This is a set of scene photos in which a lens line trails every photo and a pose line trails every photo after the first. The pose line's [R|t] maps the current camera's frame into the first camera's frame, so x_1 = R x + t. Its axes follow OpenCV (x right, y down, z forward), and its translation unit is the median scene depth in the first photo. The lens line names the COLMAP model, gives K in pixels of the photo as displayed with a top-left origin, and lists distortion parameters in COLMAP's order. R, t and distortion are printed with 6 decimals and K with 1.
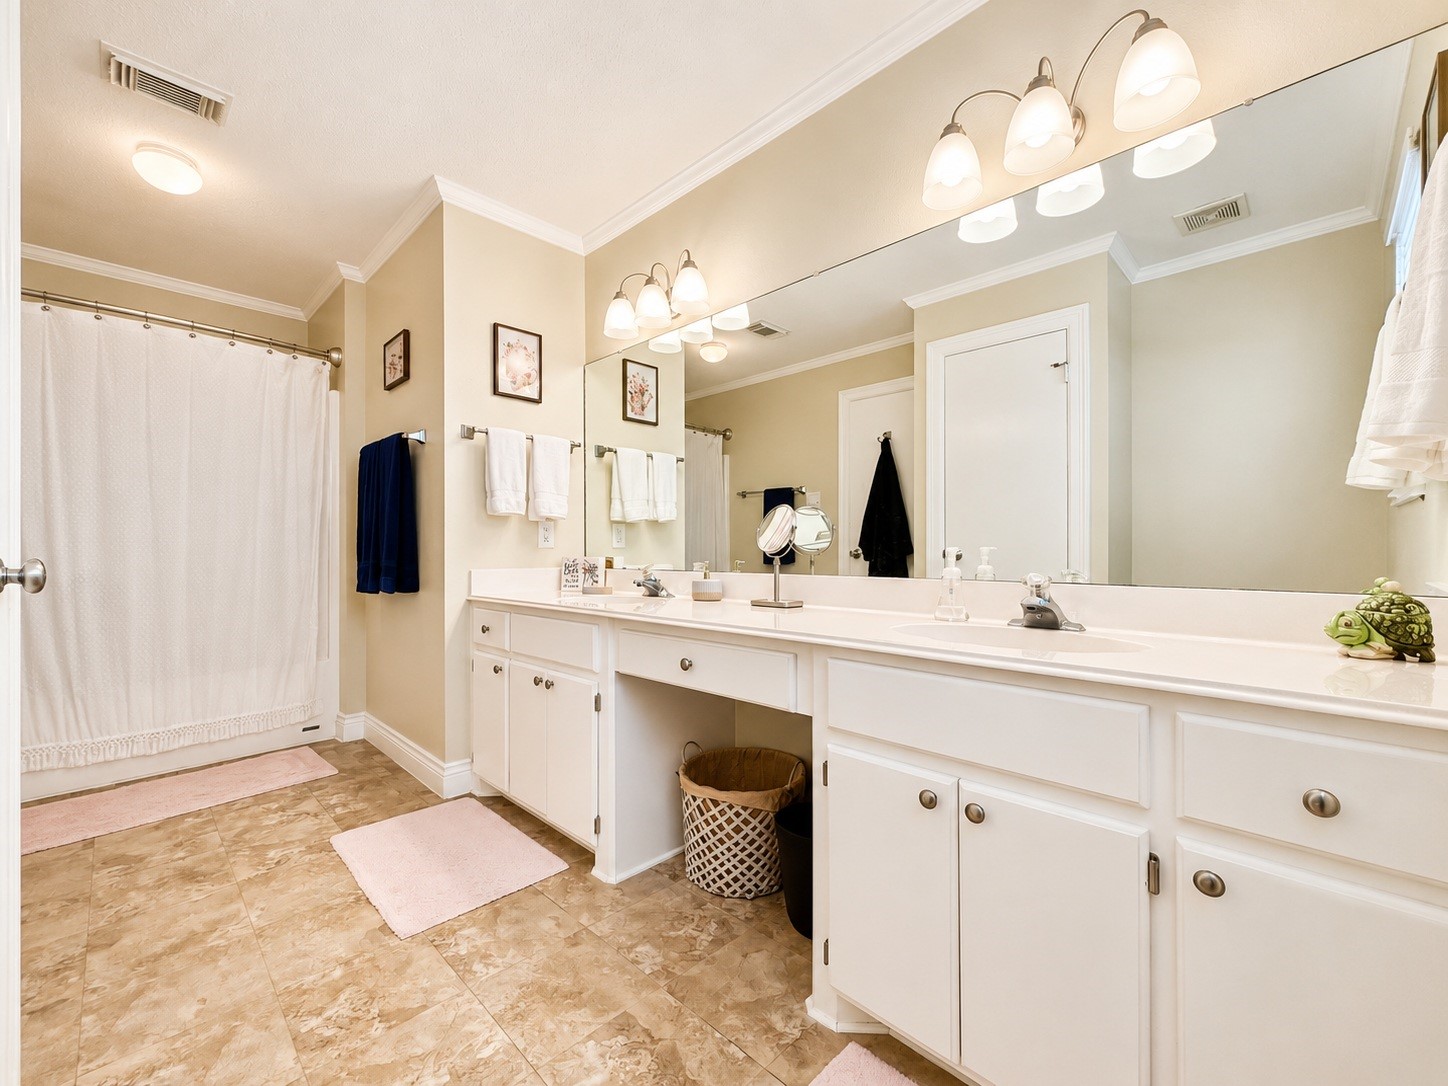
lens RADIAL K [[602.1, 0, 723.6], [0, 602.1, 544.0], [0, 0, 1]] dist [-0.001440, -0.000004]
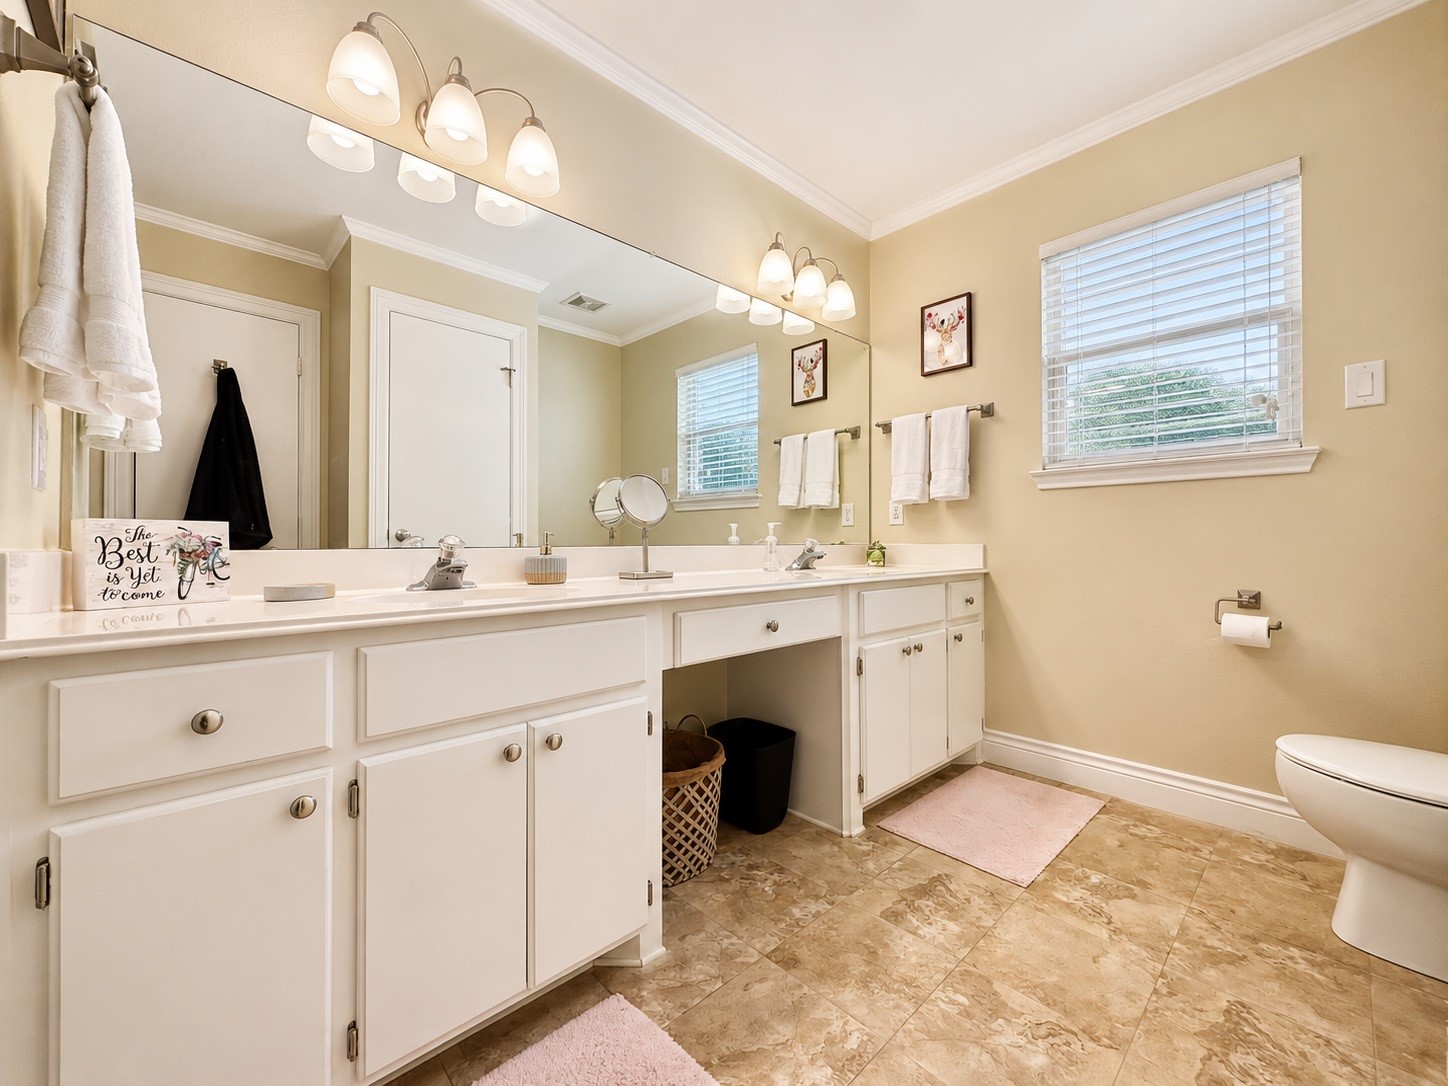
lens RADIAL K [[617.1, 0, 711.1], [0, 617.1, 539.6], [0, 0, 1]] dist [0.042894, -0.000260]
pose [[0.029703, 0.007393, 0.999531, -1.104443], [-0.008032, 0.999942, -0.007157, 0.056707], [-0.999526, -0.007815, 0.029761, 1.036072]]
